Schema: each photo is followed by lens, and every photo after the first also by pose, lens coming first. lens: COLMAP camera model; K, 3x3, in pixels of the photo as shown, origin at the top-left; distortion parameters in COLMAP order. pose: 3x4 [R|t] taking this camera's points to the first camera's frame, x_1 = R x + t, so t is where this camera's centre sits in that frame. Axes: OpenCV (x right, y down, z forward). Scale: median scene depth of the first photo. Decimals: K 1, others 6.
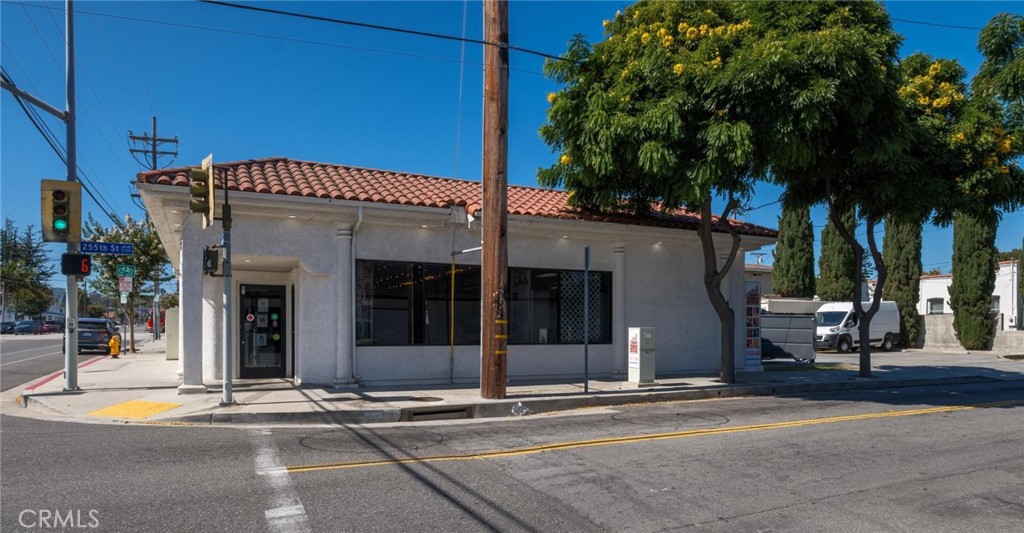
lens RADIAL K [[636.2, 0, 503.1], [0, 636.2, 323.2], [0, 0, 1]] dist [-0.009605, 0.002295]
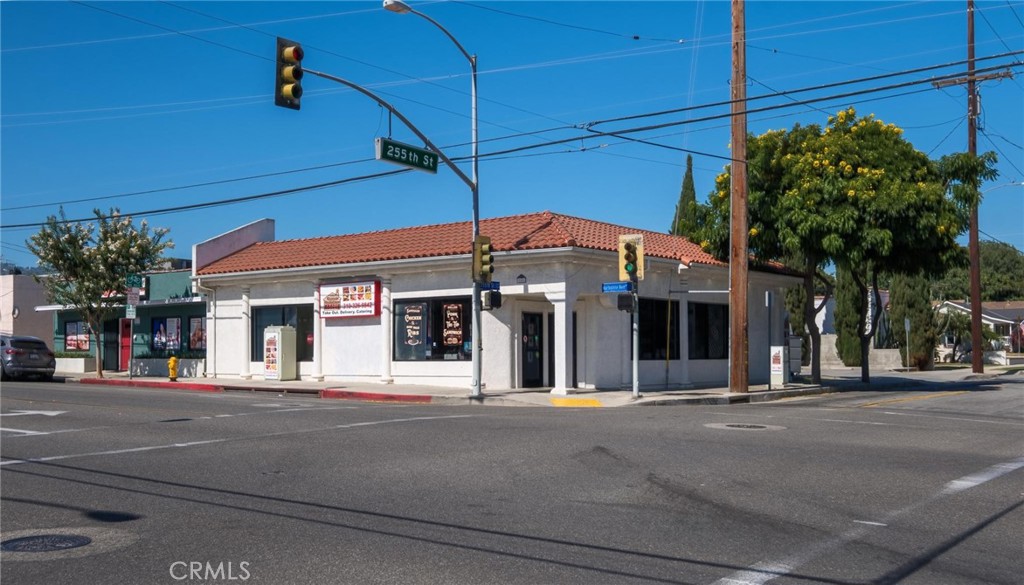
lens RADIAL K [[1025.1, 0, 512.8], [0, 1025.1, 298.7], [0, 0, 1]] dist [0.018827, 0.000000]
pose [[0.891172, 0.020989, 0.453180, -0.637749], [-0.002329, 0.999128, -0.041696, -0.001245], [-0.453660, 0.036103, 0.890443, -0.369419]]
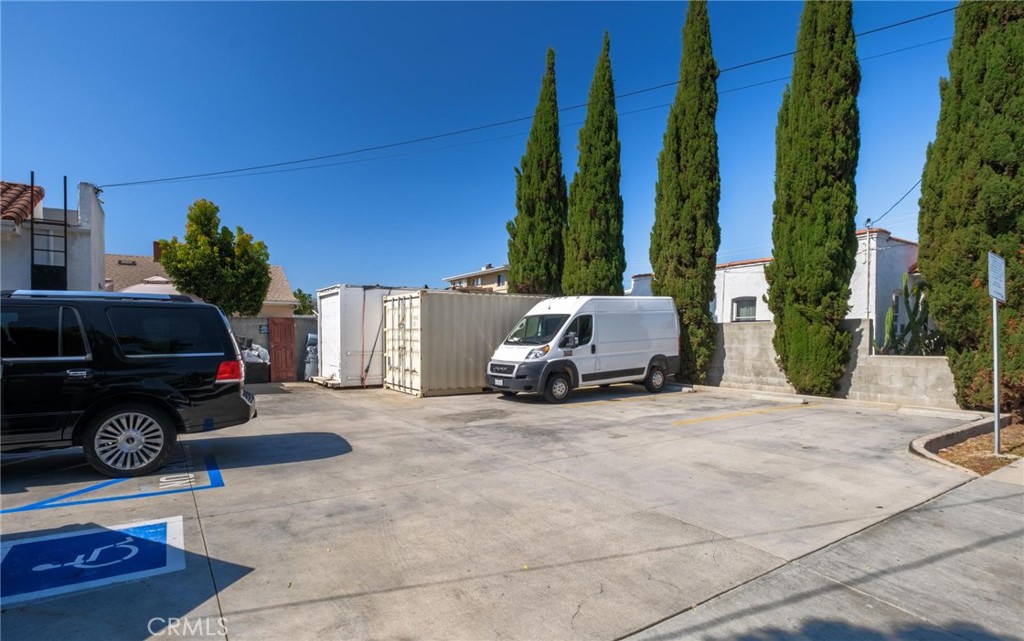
lens RADIAL K [[521.4, 0, 482.9], [0, 521.4, 340.1], [0, 0, 1]] dist [0.001313, 0.000607]
pose [[0.992065, 0.000675, 0.125723, 0.434082], [-0.002537, 0.999889, 0.014653, -0.004573], [-0.125699, -0.014855, 0.991957, 0.625216]]
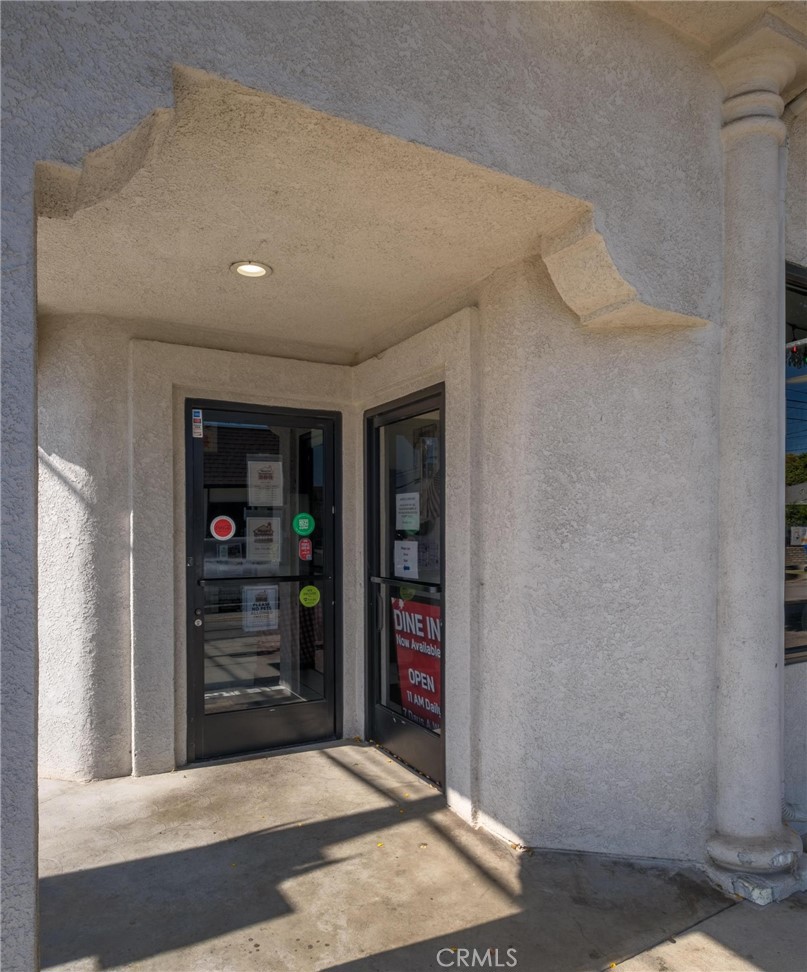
lens RADIAL K [[636.9, 0, 384.6], [0, 636.9, 524.7], [0, 0, 1]] dist [-0.006906, -0.001210]
pose [[0.998622, -0.001077, 0.052476, -0.165063], [0.000601, 0.999959, 0.009089, -0.006064], [-0.052483, -0.009045, 0.998581, 0.349522]]
